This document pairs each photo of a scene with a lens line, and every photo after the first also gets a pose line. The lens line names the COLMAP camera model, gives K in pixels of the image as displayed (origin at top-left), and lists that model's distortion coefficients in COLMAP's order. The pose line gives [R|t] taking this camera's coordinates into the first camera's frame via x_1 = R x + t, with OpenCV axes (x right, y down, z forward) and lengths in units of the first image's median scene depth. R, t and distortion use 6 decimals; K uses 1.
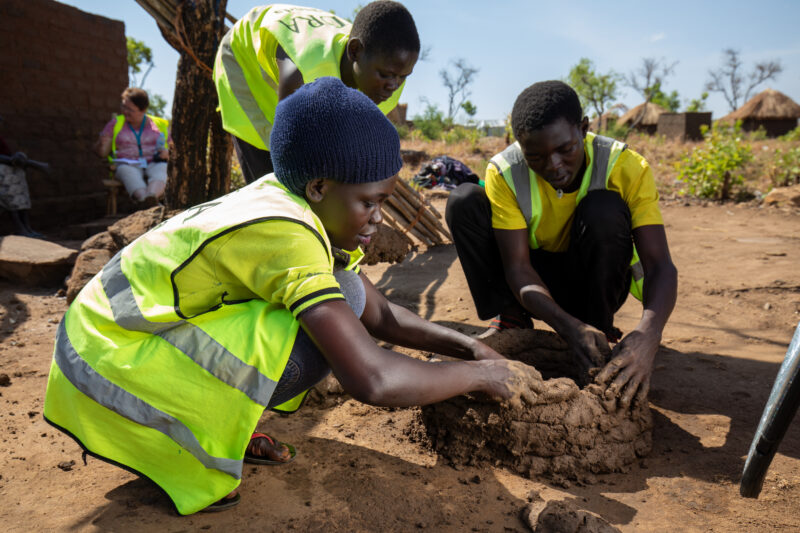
lens RADIAL K [[708.9, 0, 402.3], [0, 708.9, 266.6], [0, 0, 1]] dist [0.015801, 0.013257]
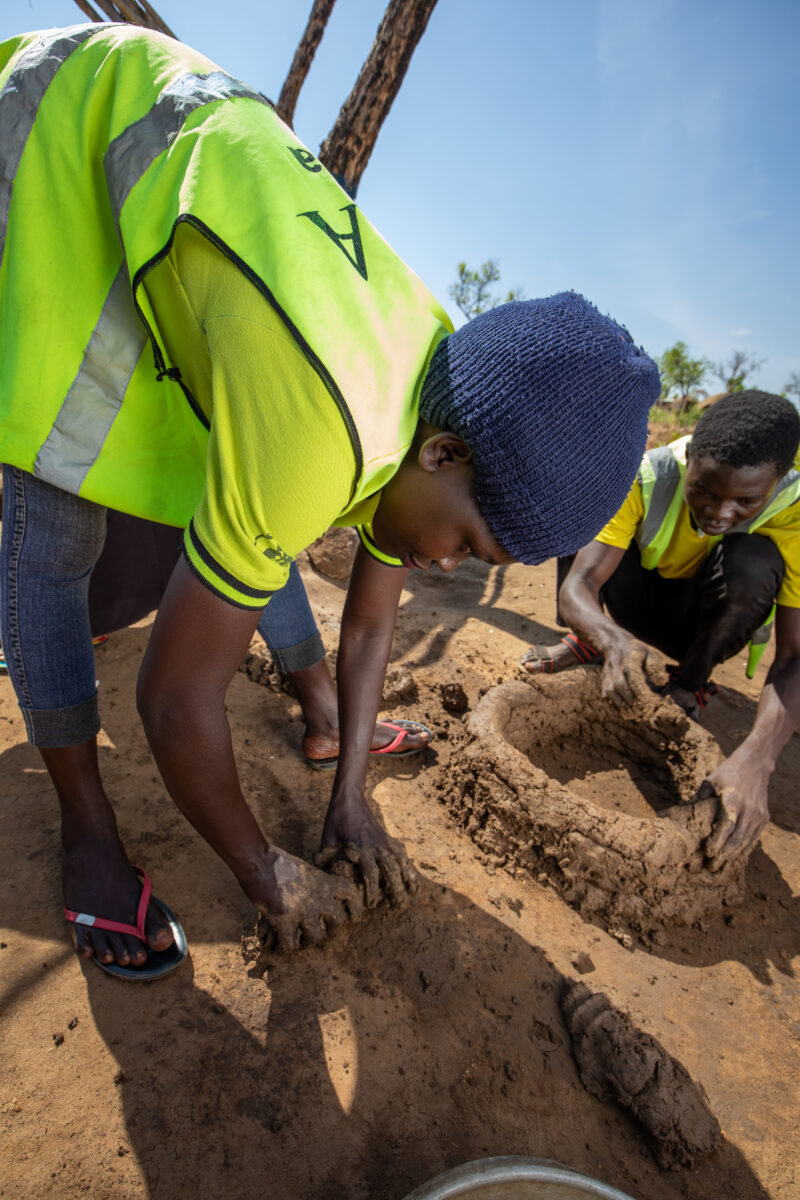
lens RADIAL K [[559.8, 0, 393.9], [0, 559.8, 603.2], [0, 0, 1]] dist [-0.032772, 0.001110]
pose [[0.972594, 0.204408, -0.110809, -0.008203], [-0.177555, 0.960640, 0.213649, -0.056207], [0.150119, -0.188119, 0.970606, 0.225696]]
